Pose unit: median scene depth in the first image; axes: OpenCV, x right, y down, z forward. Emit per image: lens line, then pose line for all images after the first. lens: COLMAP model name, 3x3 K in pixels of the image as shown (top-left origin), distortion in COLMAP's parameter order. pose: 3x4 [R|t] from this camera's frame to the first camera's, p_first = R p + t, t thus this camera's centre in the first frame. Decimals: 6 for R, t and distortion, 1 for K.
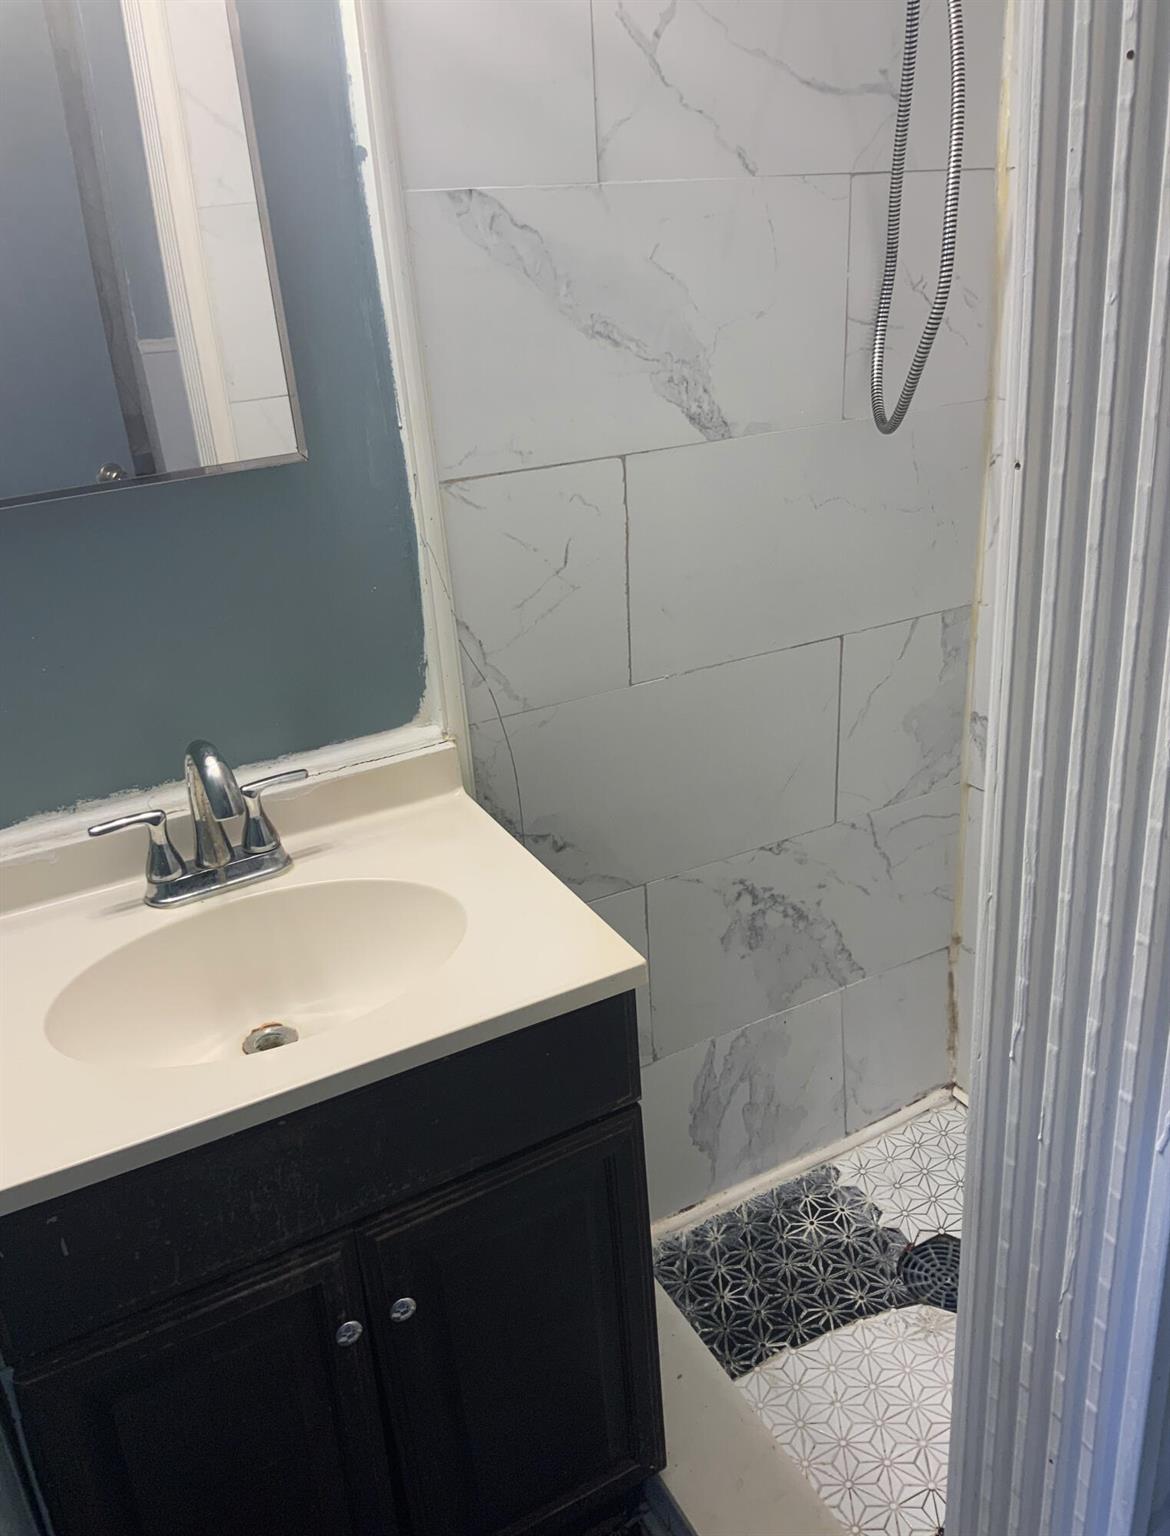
lens RADIAL K [[1297.0, 0, 575.1], [0, 1297.0, 737.9], [0, 0, 1]] dist [0.064303, -0.120902]
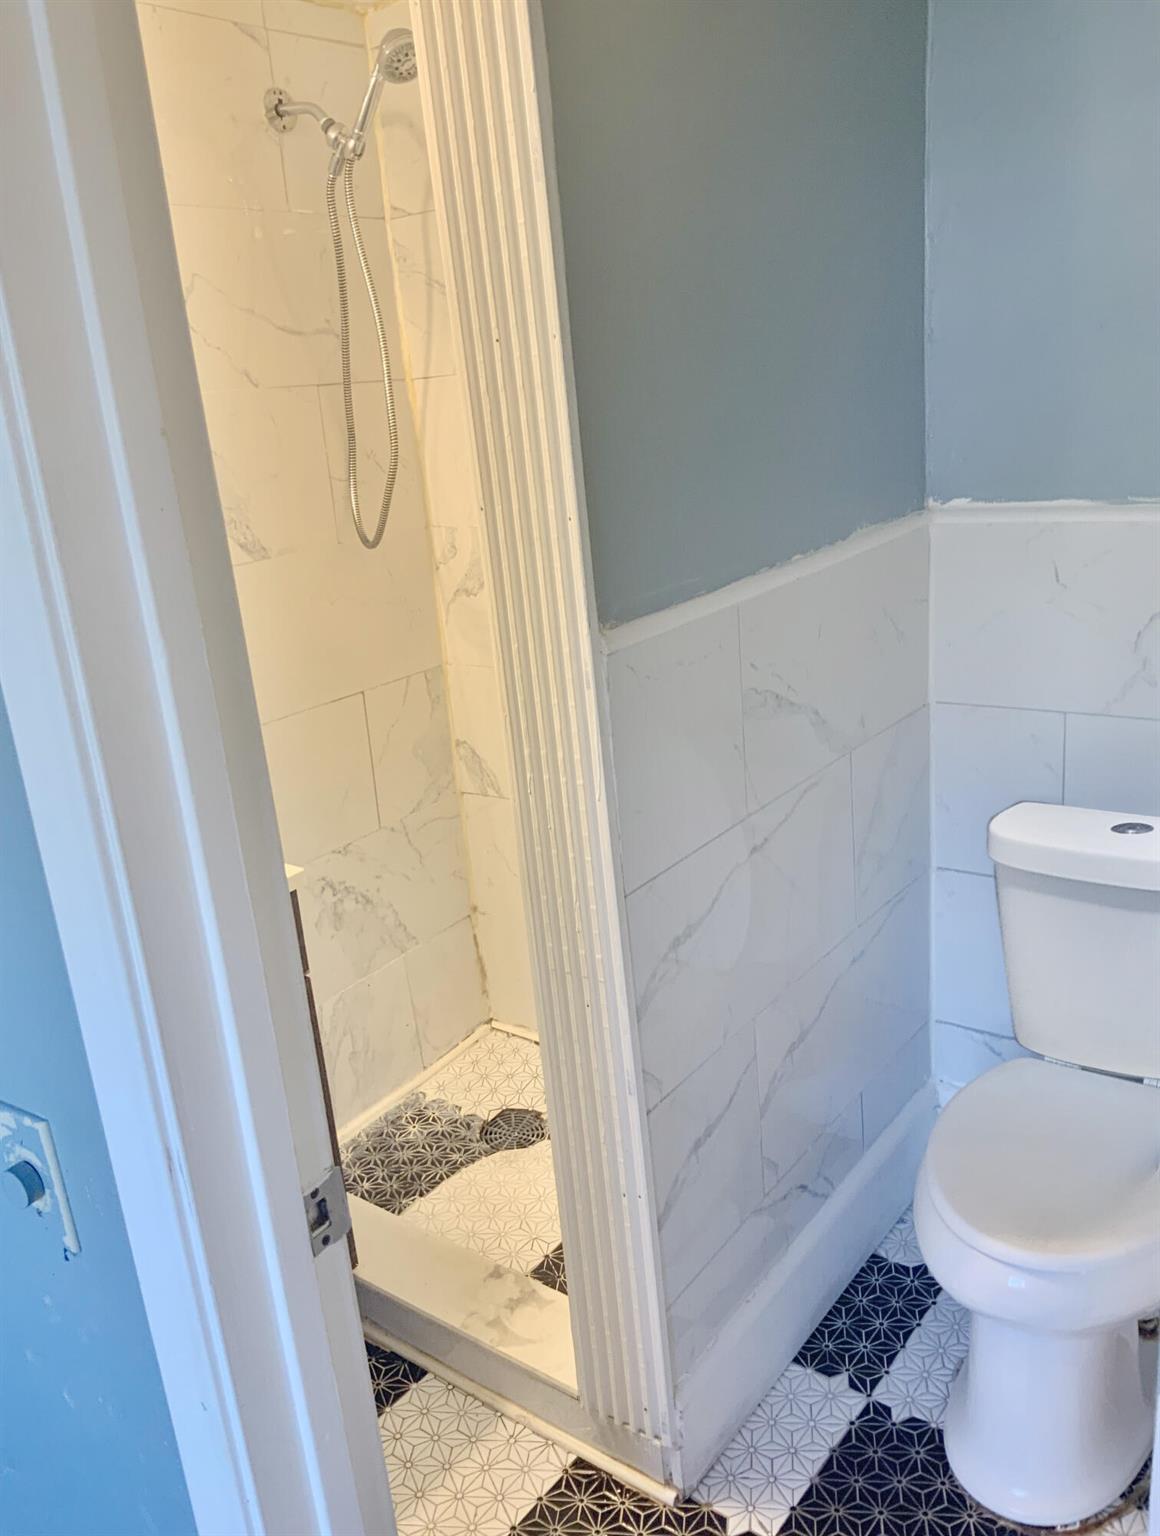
lens RADIAL K [[1297.0, 0, 591.2], [0, 1297.0, 756.5], [0, 0, 1]] dist [0.064303, -0.120902]
pose [[0.894597, -0.144847, 0.422749, -0.173967], [0.197031, 0.976944, -0.082214, 0.148535], [-0.401093, 0.156842, 0.902510, -0.358094]]
